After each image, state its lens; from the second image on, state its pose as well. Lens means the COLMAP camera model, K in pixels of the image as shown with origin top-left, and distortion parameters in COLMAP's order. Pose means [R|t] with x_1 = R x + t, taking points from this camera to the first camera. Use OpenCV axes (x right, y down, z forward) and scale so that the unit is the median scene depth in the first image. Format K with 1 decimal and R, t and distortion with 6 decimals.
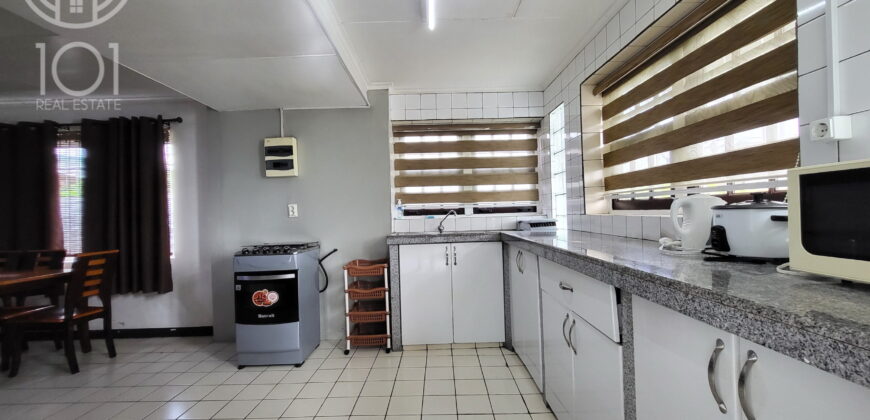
lens RADIAL K [[341.0, 0, 432.9], [0, 341.0, 211.7], [0, 0, 1]] dist [0.000723, -0.000305]
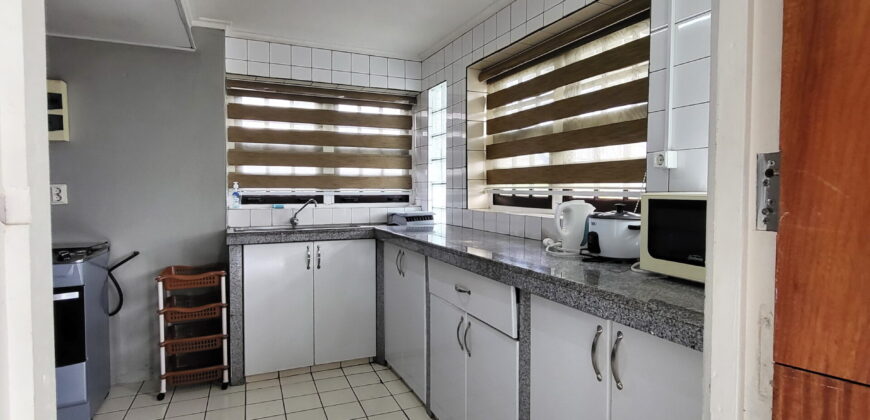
lens RADIAL K [[448.0, 0, 437.8], [0, 448.0, 206.6], [0, 0, 1]] dist [0.004208, -0.000095]
pose [[0.915341, 0.016089, 0.402358, -0.115315], [-0.029431, 0.999202, 0.026998, -0.029506], [-0.401603, -0.036554, 0.915084, -0.082433]]
